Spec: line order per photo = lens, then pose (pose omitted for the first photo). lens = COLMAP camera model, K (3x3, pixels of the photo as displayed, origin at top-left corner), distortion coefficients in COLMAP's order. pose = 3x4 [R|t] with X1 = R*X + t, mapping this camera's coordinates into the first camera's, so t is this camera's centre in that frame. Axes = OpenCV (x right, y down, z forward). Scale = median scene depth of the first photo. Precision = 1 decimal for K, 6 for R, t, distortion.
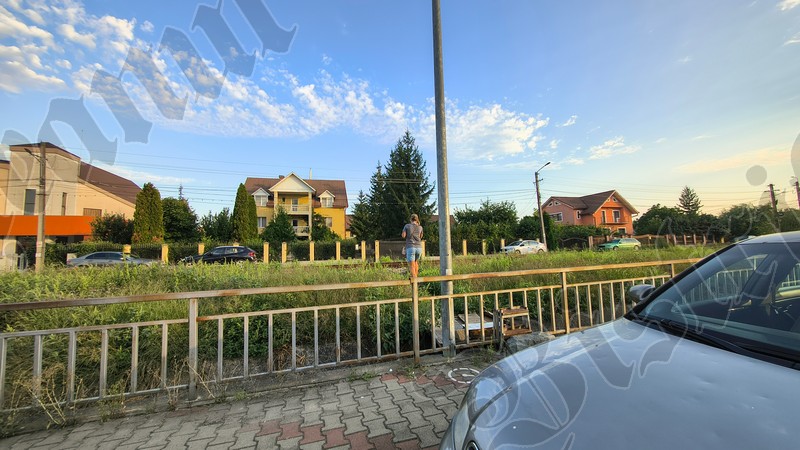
lens RADIAL K [[296.9, 0, 400.0], [0, 296.9, 225.0], [0, 0, 1]] dist [-0.002254, -0.000132]
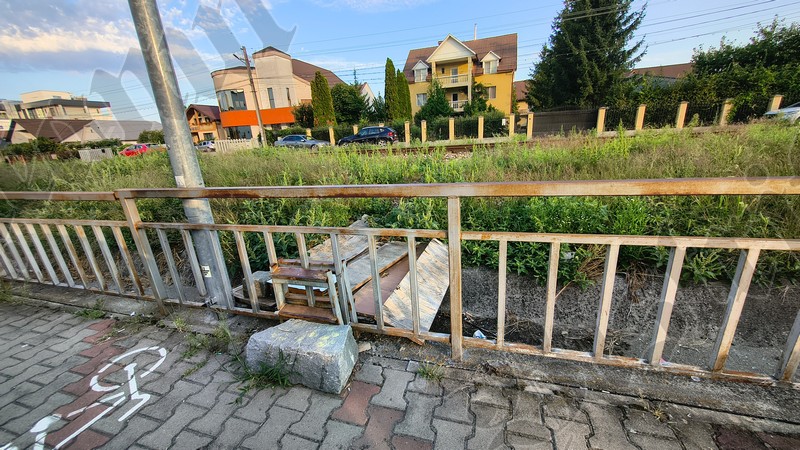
lens RADIAL K [[296.9, 0, 400.0], [0, 296.9, 225.0], [0, 0, 1]] dist [-0.002254, -0.000132]
pose [[0.830581, 0.141662, -0.538579, 0.071886], [0.082594, 0.925075, 0.370695, 0.006496], [0.550740, -0.352375, 0.756649, 0.074205]]
